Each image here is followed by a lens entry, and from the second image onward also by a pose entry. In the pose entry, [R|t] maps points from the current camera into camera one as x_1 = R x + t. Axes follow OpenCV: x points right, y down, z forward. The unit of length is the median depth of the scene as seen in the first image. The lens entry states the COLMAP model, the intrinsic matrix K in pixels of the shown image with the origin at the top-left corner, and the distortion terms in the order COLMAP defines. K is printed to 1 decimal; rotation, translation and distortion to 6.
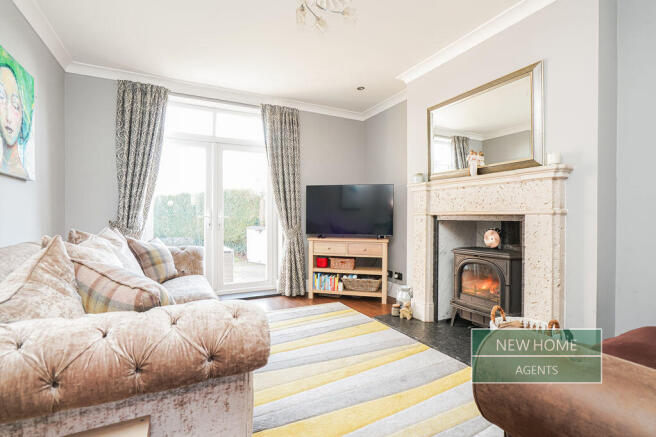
lens RADIAL K [[307.6, 0, 318.4], [0, 307.6, 217.6], [0, 0, 1]] dist [-0.024148, 0.013084]
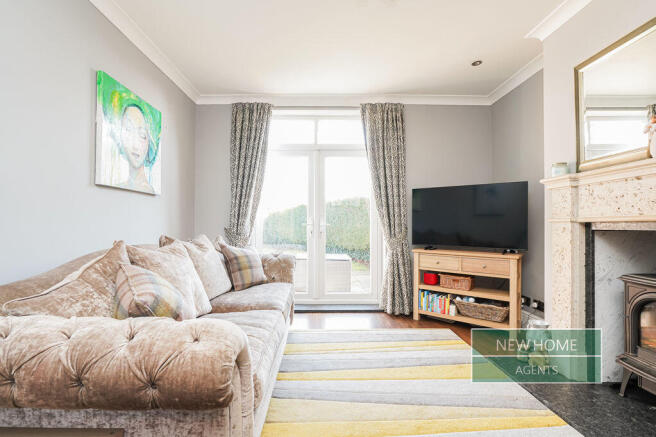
lens RADIAL K [[307.6, 0, 323.6], [0, 307.6, 220.2], [0, 0, 1]] dist [-0.024148, 0.013084]
pose [[0.895041, -0.005293, -0.445953, 0.153439], [-0.002441, 0.999856, -0.016767, 0.000315], [0.445978, 0.016095, 0.894899, 0.139227]]
